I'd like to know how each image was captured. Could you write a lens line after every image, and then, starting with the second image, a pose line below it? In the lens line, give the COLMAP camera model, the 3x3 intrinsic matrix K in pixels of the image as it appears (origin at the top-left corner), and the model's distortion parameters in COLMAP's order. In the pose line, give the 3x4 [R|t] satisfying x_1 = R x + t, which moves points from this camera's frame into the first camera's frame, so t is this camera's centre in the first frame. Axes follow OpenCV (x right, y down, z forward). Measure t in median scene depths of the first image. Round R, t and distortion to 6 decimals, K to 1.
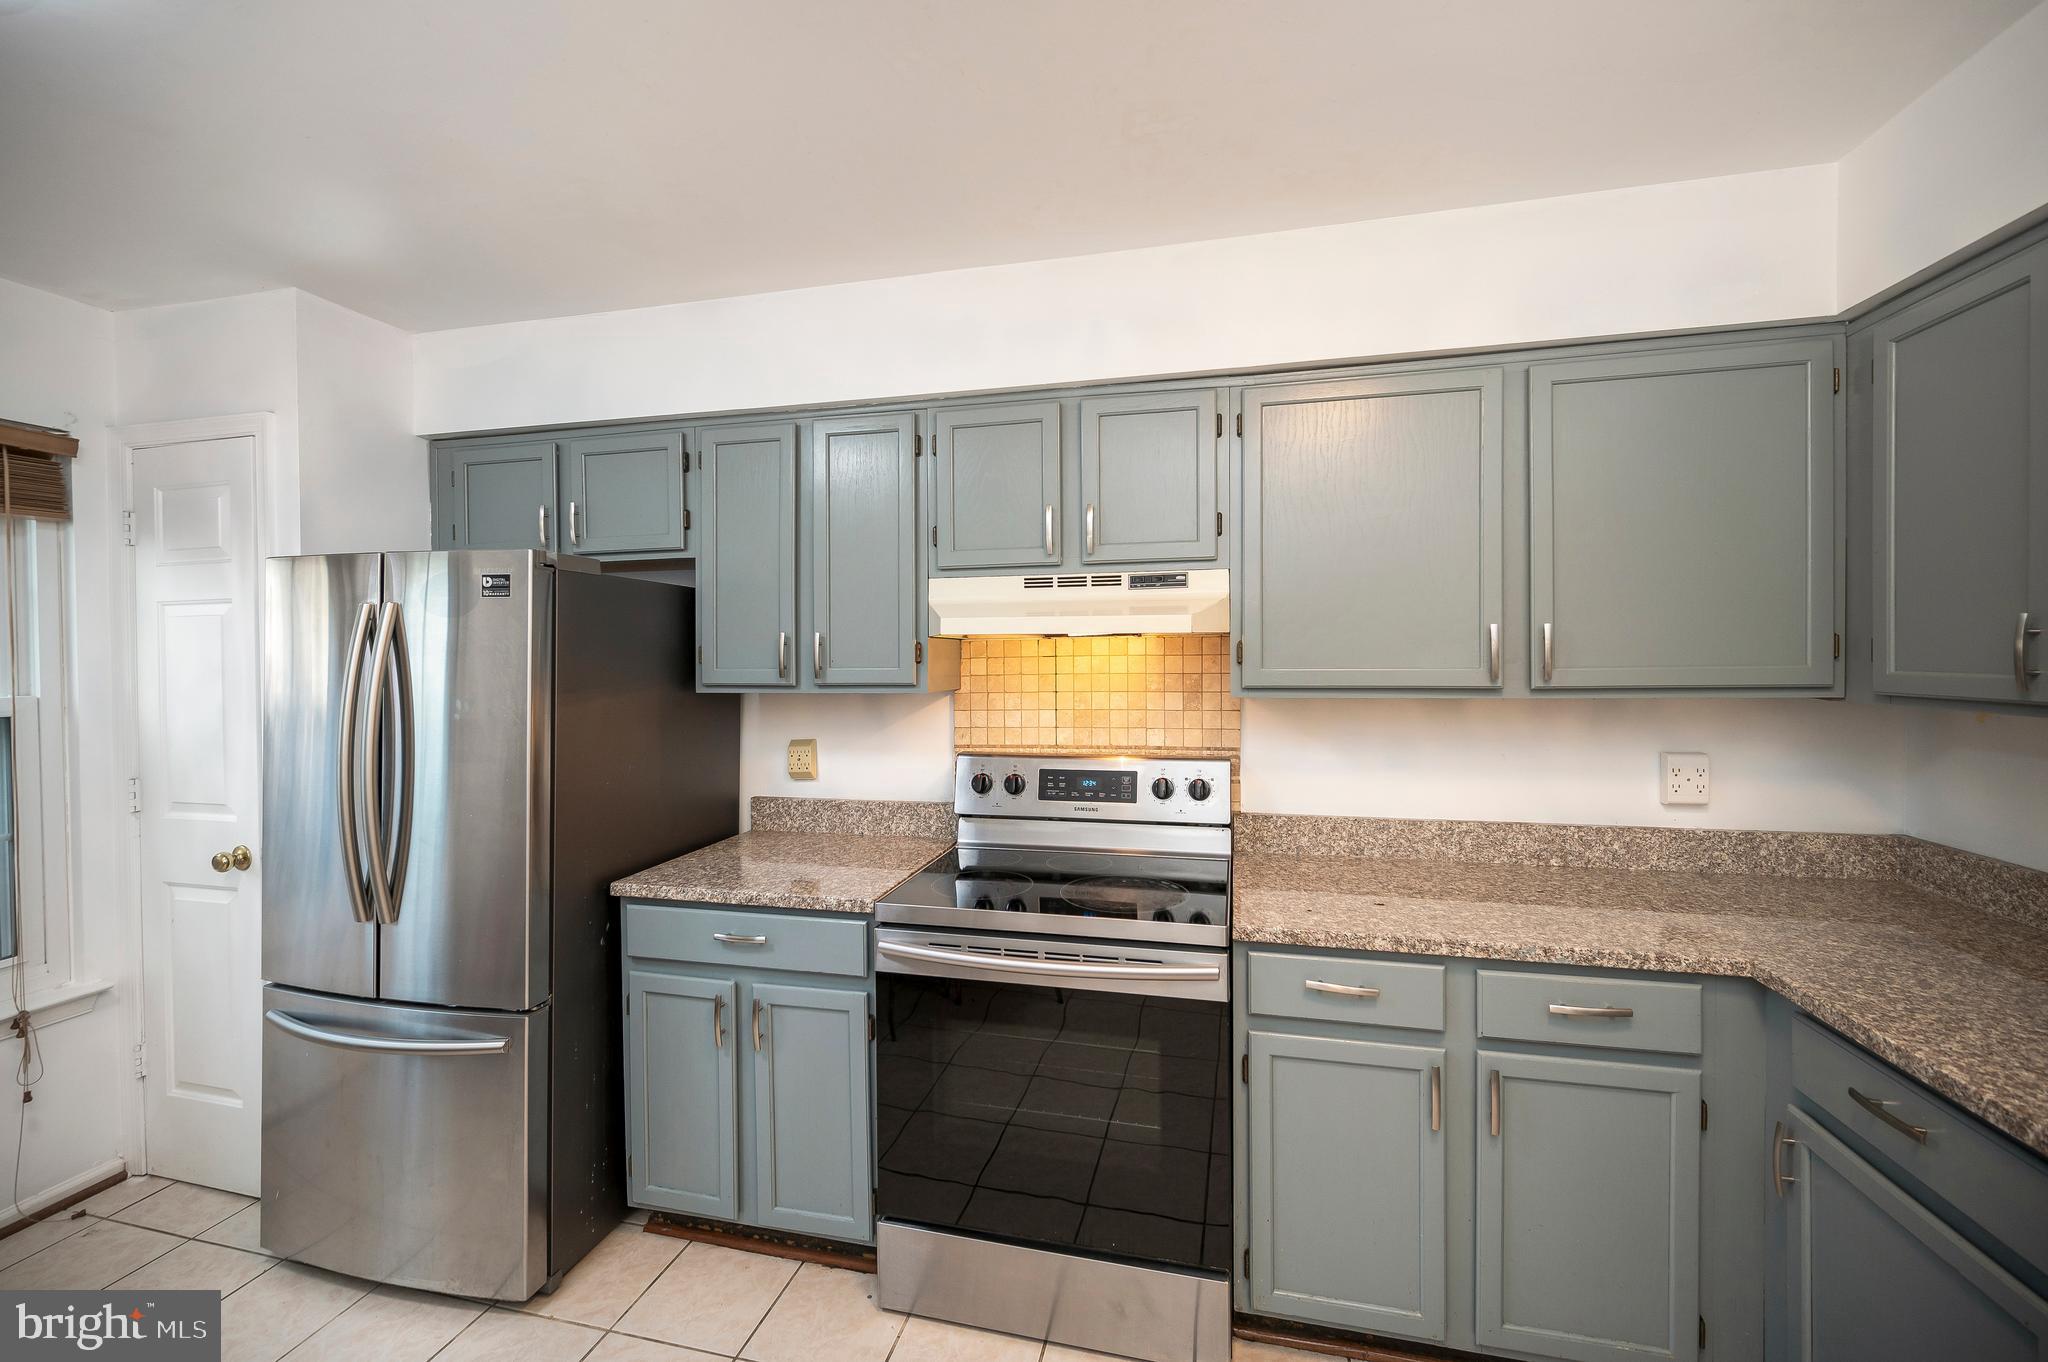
lens RADIAL K [[830.8, 0, 1024.5], [0, 830.8, 658.1], [0, 0, 1]] dist [0.001803, -0.000387]
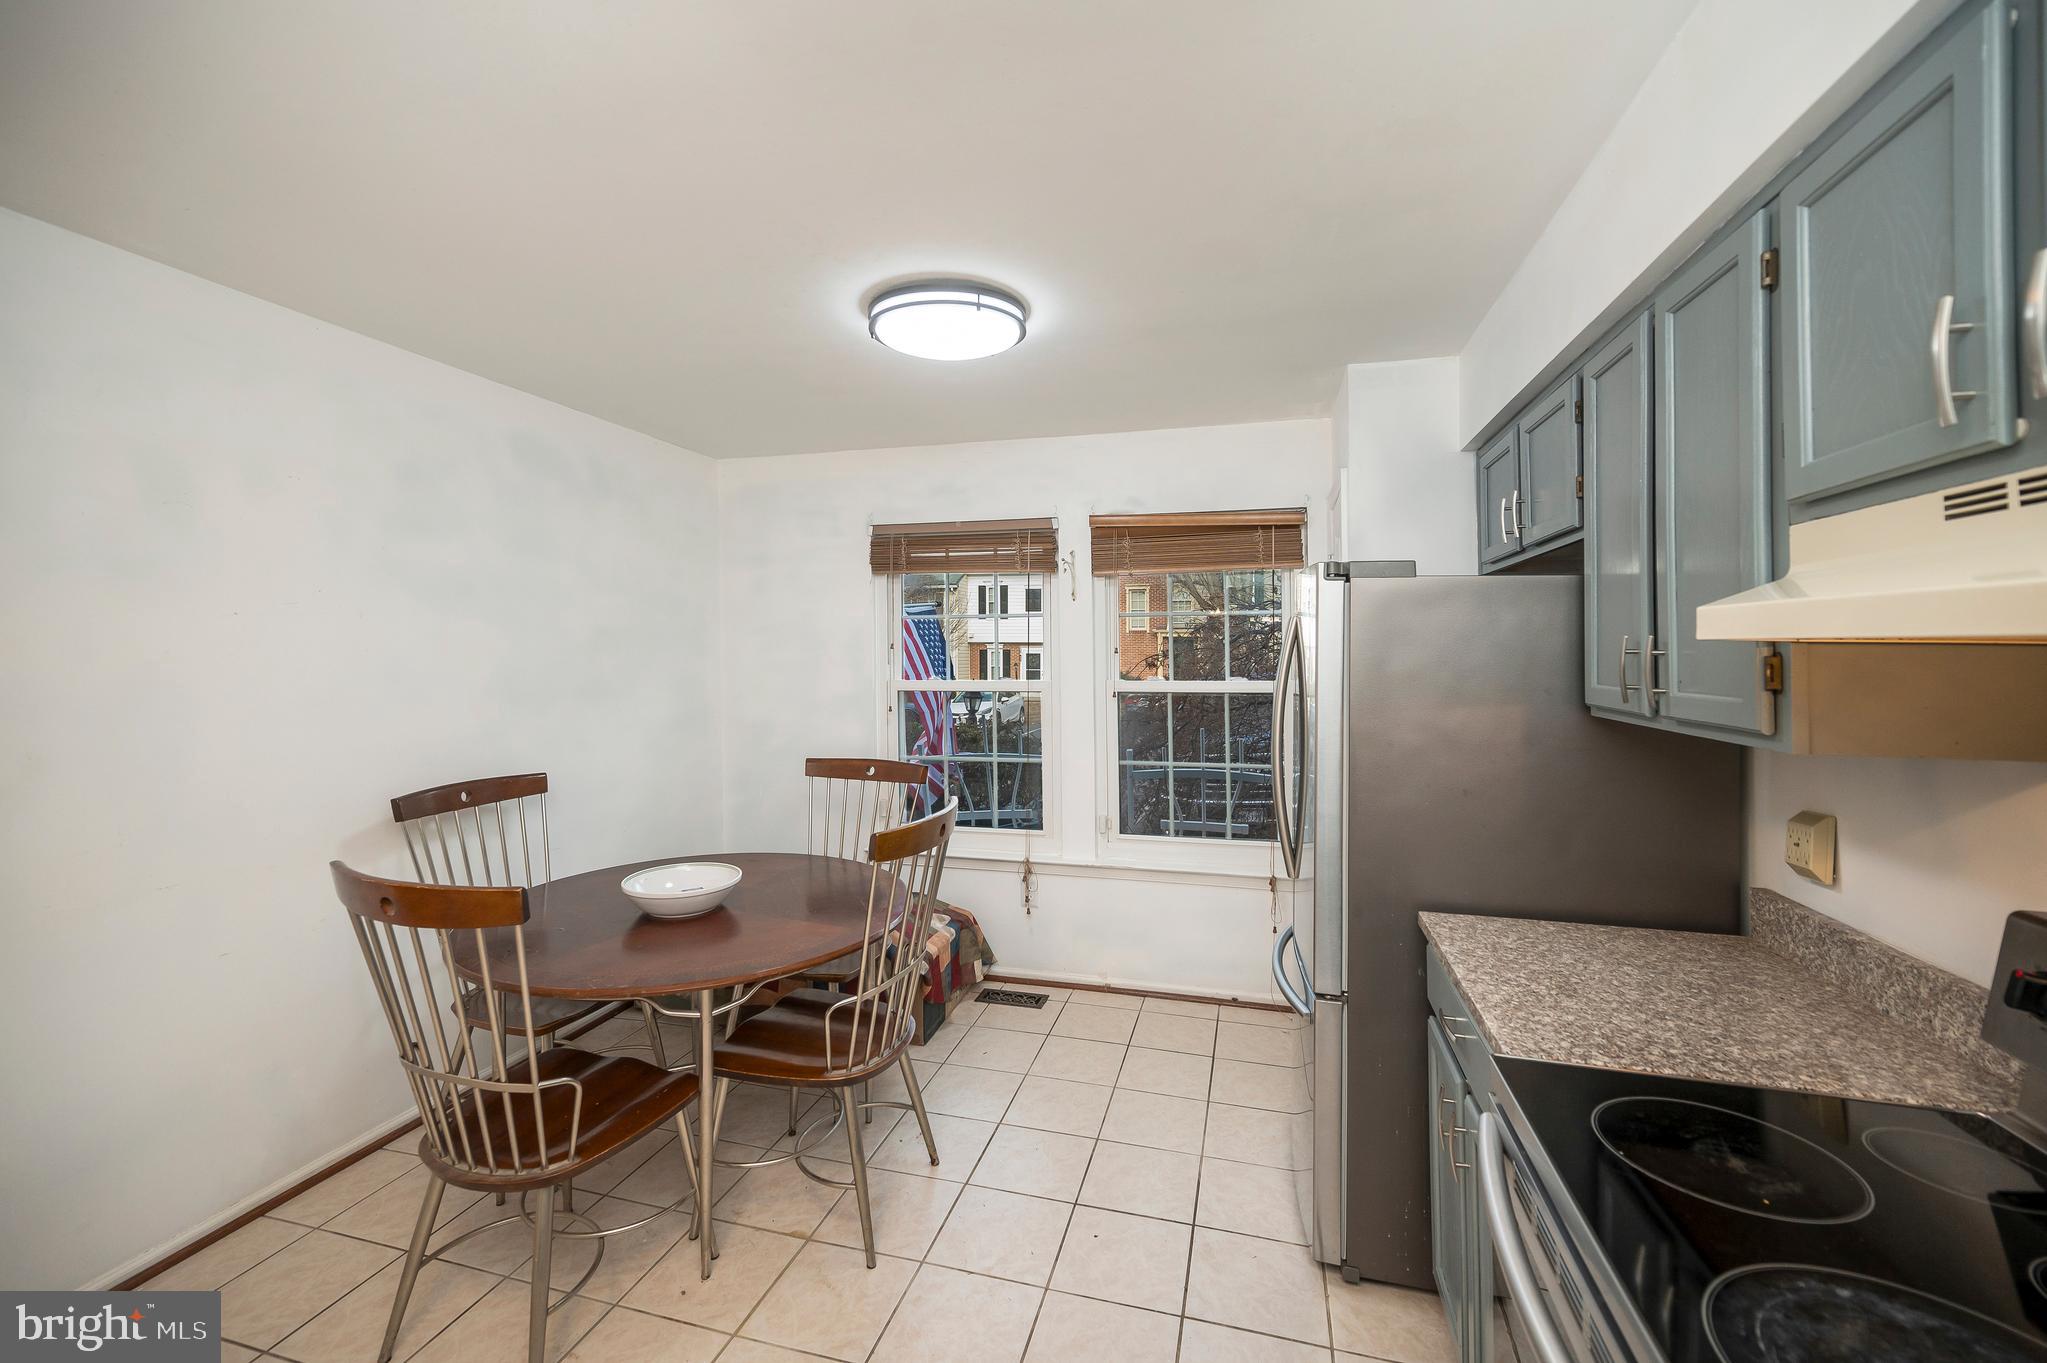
lens RADIAL K [[840.3, 0, 1024.8], [0, 840.3, 665.4], [0, 0, 1]] dist [0.000579, -0.001079]
pose [[-0.041690, 0.026581, -0.998777, 0.440310], [-0.001188, 0.999644, 0.026654, -0.026332], [0.999130, 0.002297, -0.041644, 0.602963]]
